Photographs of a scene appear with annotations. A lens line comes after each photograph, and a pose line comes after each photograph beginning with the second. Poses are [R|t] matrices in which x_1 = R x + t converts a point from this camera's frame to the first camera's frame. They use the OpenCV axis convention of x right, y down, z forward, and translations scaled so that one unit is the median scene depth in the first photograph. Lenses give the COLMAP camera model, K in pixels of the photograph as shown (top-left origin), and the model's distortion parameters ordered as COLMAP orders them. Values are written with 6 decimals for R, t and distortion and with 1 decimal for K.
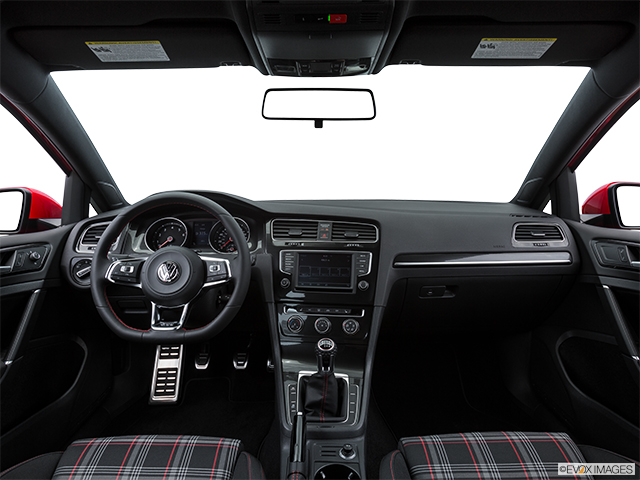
lens RADIAL K [[420.8, 0, 311.5], [0, 420.8, 235.9], [0, 0, 1]] dist [-0.048781, 0.010065]
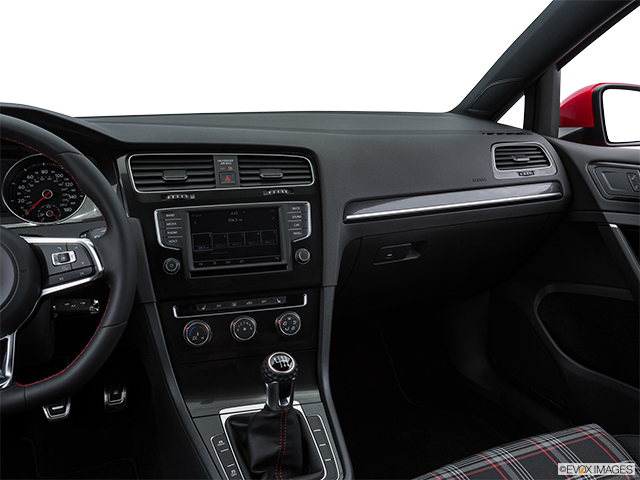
lens RADIAL K [[617.9, 0, 314.7], [0, 617.9, 237.9], [0, 0, 1]] dist [0.005767, 0.000000]
pose [[0.914403, -0.098136, 0.392729, -0.211238], [0.048541, 0.989751, 0.134302, -0.029865], [-0.401884, -0.103743, 0.909795, 0.158740]]
